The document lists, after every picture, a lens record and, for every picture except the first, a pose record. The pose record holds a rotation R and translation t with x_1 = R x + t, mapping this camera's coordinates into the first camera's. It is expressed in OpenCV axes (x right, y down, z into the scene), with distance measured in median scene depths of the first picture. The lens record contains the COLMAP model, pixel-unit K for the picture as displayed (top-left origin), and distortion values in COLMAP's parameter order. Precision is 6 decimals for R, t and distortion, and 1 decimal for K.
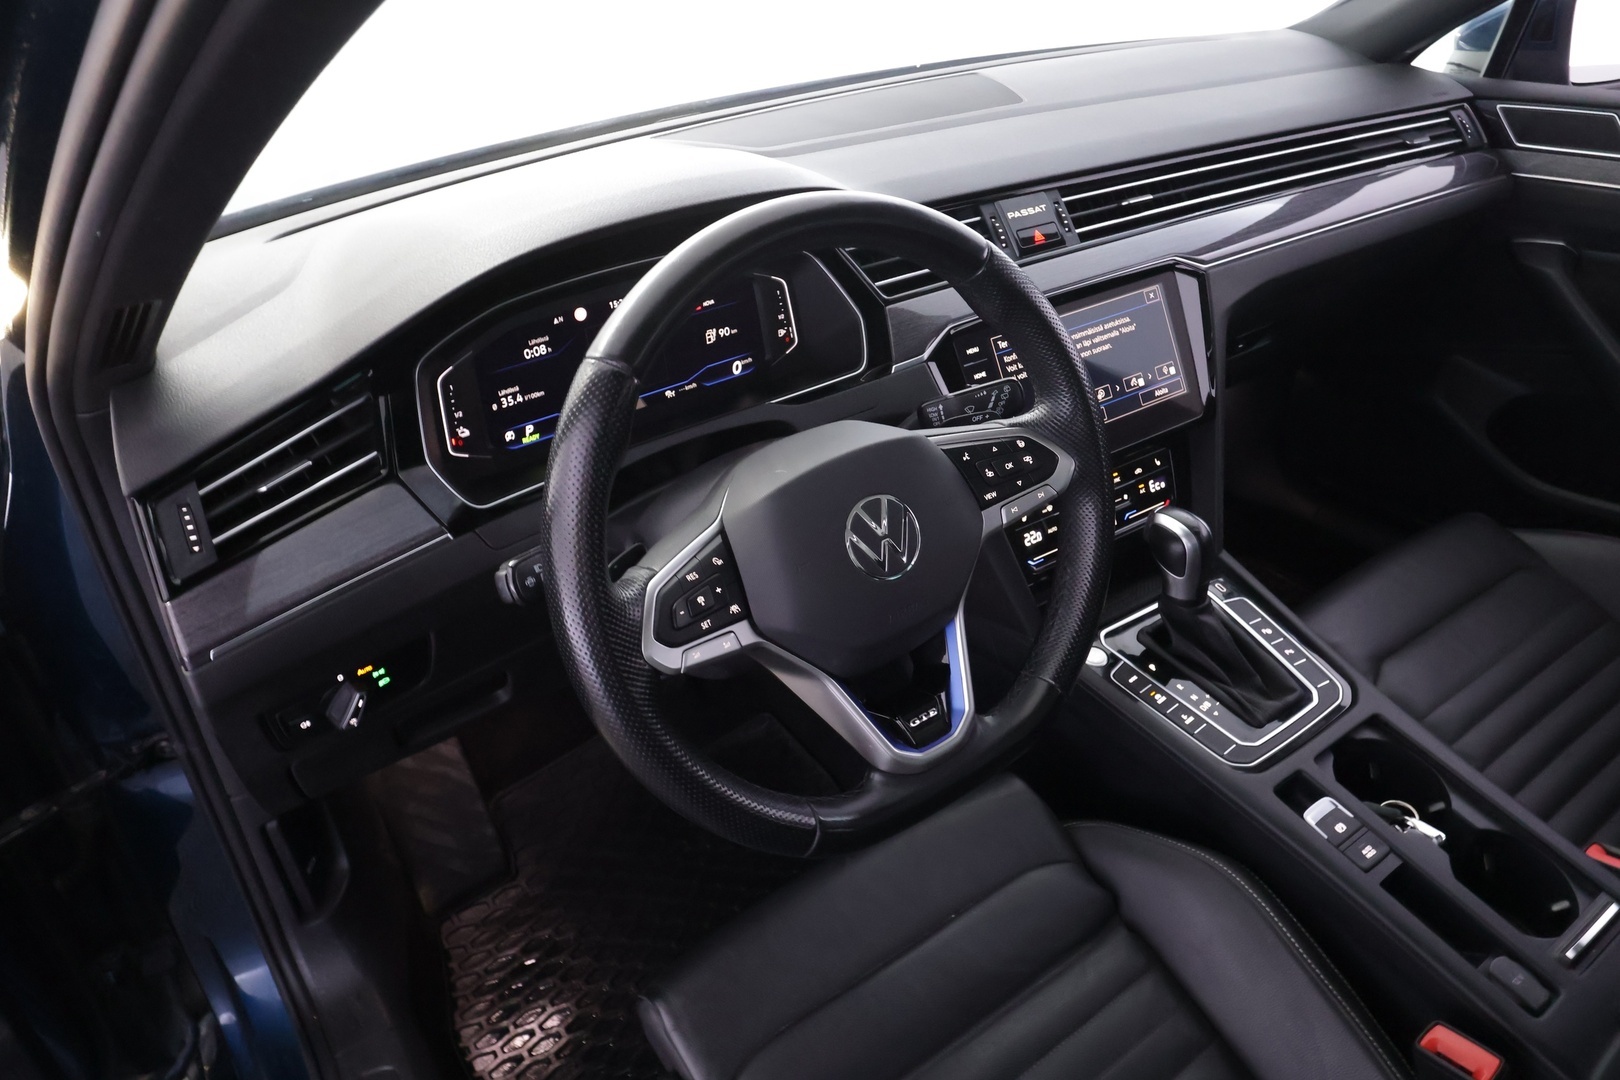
lens RADIAL K [[1074.4, 0, 818.1], [0, 1074.4, 544.0], [0, 0, 1]] dist [-0.001025, 0.000480]
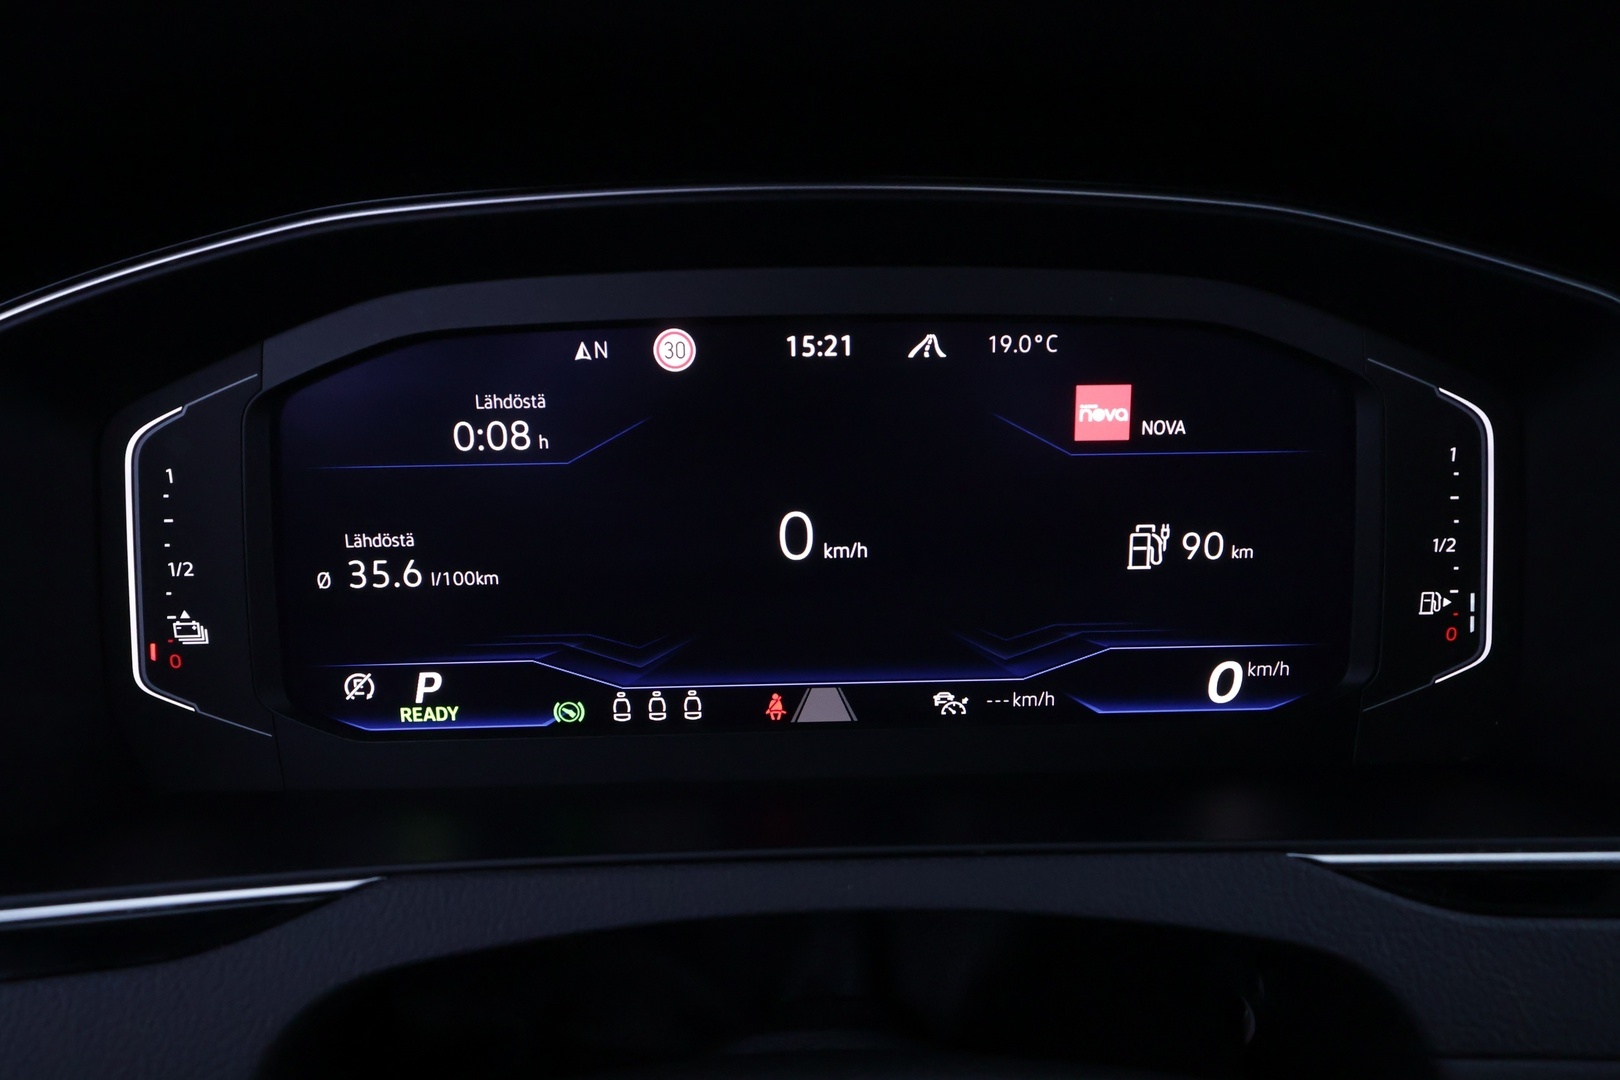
lens RADIAL K [[1042.5, 0, 811.0], [0, 1042.5, 497.9], [0, 0, 1]] dist [0.000409, 0.000242]
pose [[0.833807, 0.184121, -0.520446, -0.032667], [-0.328063, 0.923482, -0.198885, -0.117895], [0.444004, 0.336571, 0.830410, 0.704076]]
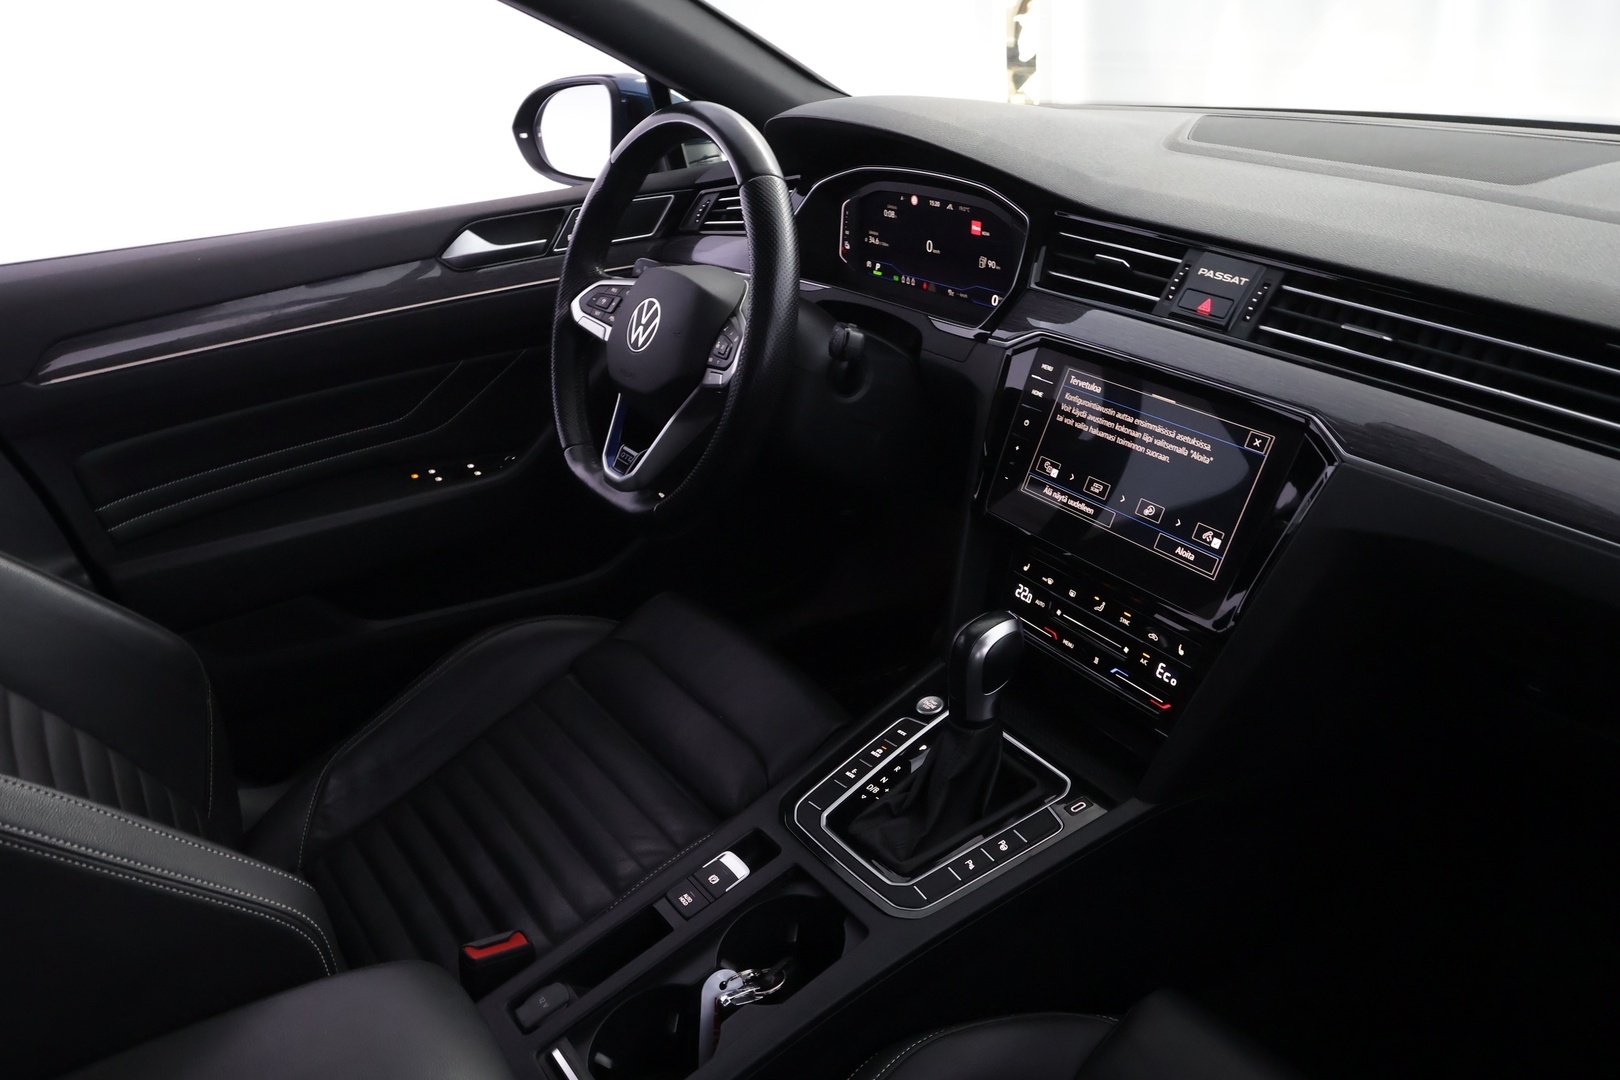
lens RADIAL K [[1252.2, 0, 810.0], [0, 1252.2, 540.0], [0, 0, 1]] dist [-0.003655, -0.000928]
pose [[-0.013529, 0.481464, -0.876362, 1.192935], [-0.478945, 0.766239, 0.428357, -0.437984], [0.877740, 0.425525, 0.220228, 0.639365]]
